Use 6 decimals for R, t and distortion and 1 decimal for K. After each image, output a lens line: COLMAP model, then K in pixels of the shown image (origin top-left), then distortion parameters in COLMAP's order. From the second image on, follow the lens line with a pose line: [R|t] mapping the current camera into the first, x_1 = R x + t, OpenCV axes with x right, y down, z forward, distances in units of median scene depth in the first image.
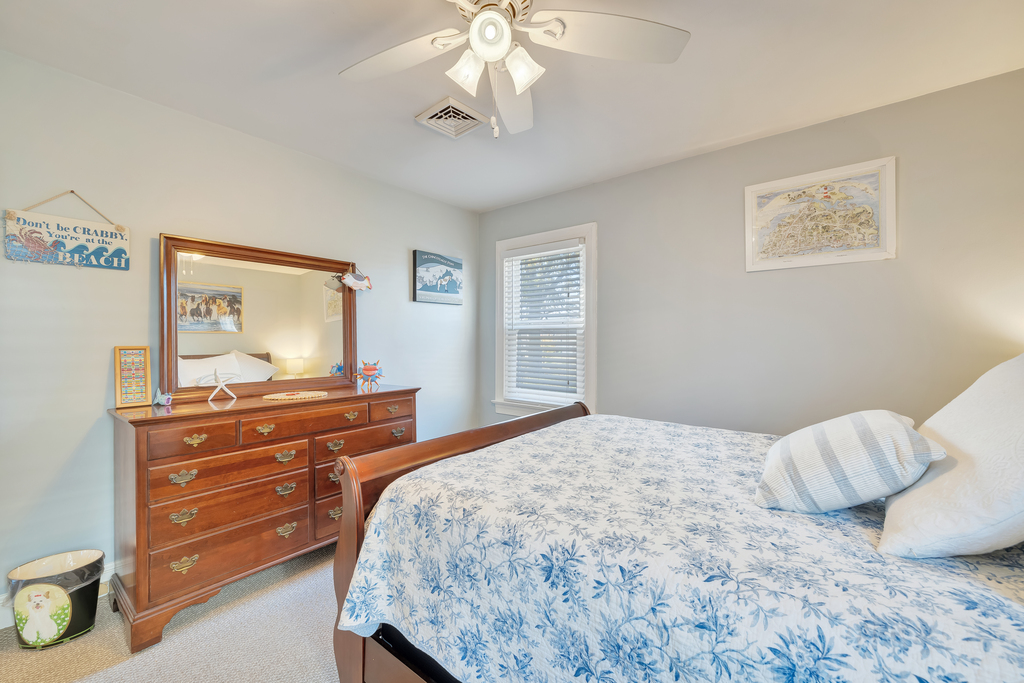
lens RADIAL K [[423.7, 0, 514.5], [0, 423.7, 341.2], [0, 0, 1]] dist [-0.001519, -0.000170]
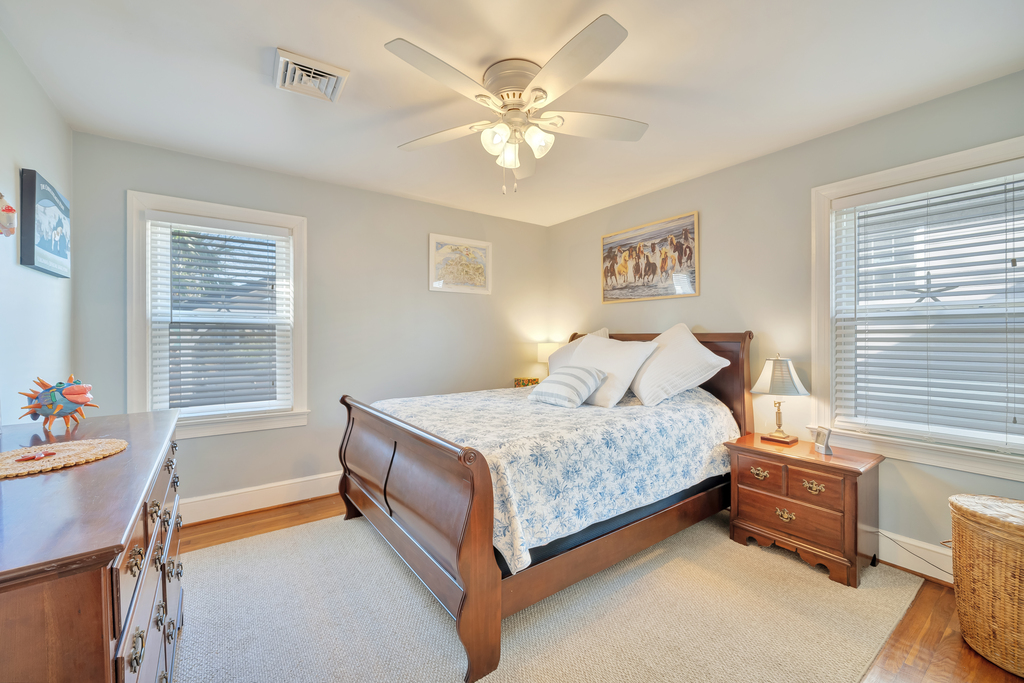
lens RADIAL K [[423.7, 0, 514.5], [0, 423.7, 341.2], [0, 0, 1]] dist [-0.001519, -0.000170]
pose [[0.224523, -0.012607, 0.974387, -0.939384], [0.003261, 0.999920, 0.012186, -0.004429], [-0.974463, 0.000441, 0.224547, 0.428456]]
